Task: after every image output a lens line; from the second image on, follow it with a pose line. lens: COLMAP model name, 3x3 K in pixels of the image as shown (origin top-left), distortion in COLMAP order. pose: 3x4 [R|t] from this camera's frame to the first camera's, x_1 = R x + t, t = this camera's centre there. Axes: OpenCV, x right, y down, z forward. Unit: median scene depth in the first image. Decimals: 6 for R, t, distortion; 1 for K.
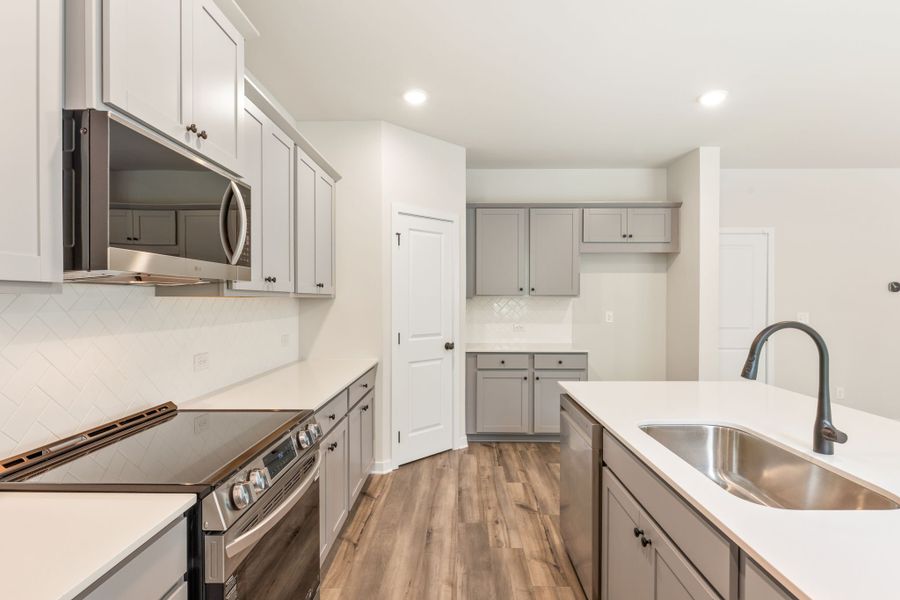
lens RADIAL K [[458.9, 0, 450.0], [0, 458.9, 300.0], [0, 0, 1]] dist [0.000013, 0.000063]
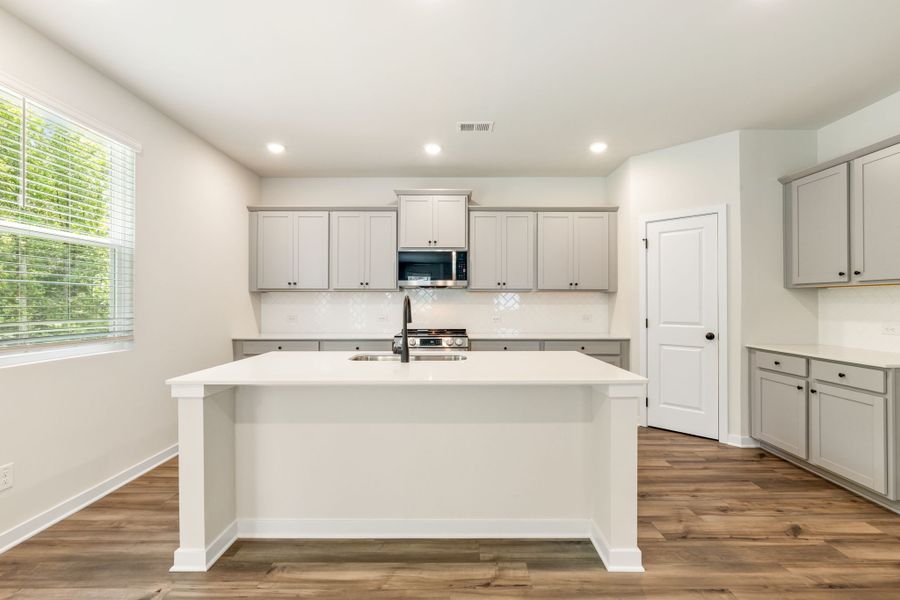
lens RADIAL K [[405.4, 0, 450.0], [0, 405.4, 300.0], [0, 0, 1]] dist [-0.001331, -0.000047]
pose [[0.012894, -0.007215, -0.999891, 0.851617], [-0.003343, 0.999968, -0.007258, 0.027197], [0.999911, 0.003436, 0.012869, 0.391694]]
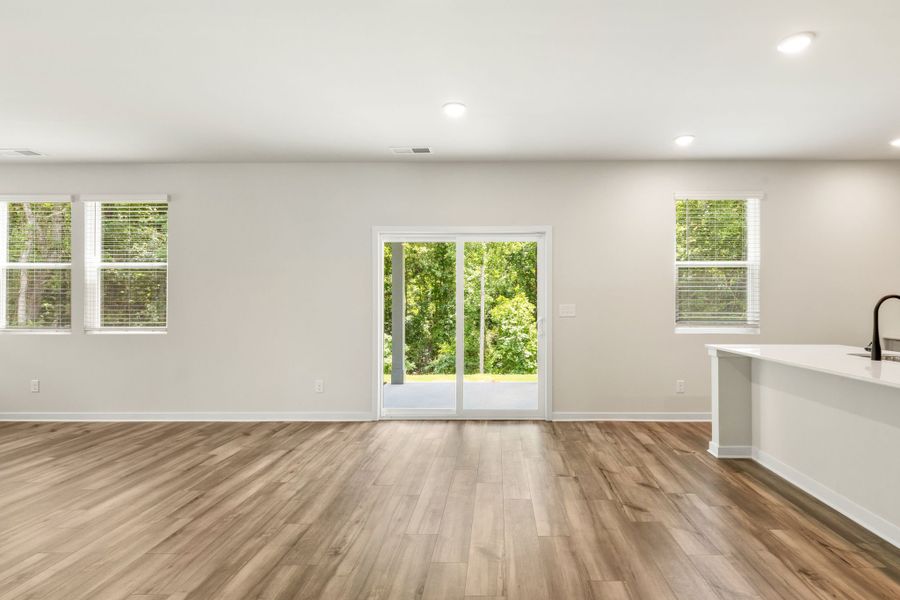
lens RADIAL K [[450.3, 0, 493.7], [0, 450.3, 300.5], [0, 0, 1]] dist [-0.001000, -0.000144]
pose [[-0.999939, -0.001106, -0.011012, 0.833332], [-0.001102, 0.999999, -0.000400, 0.025946], [0.011012, -0.000388, -0.999939, 0.982090]]
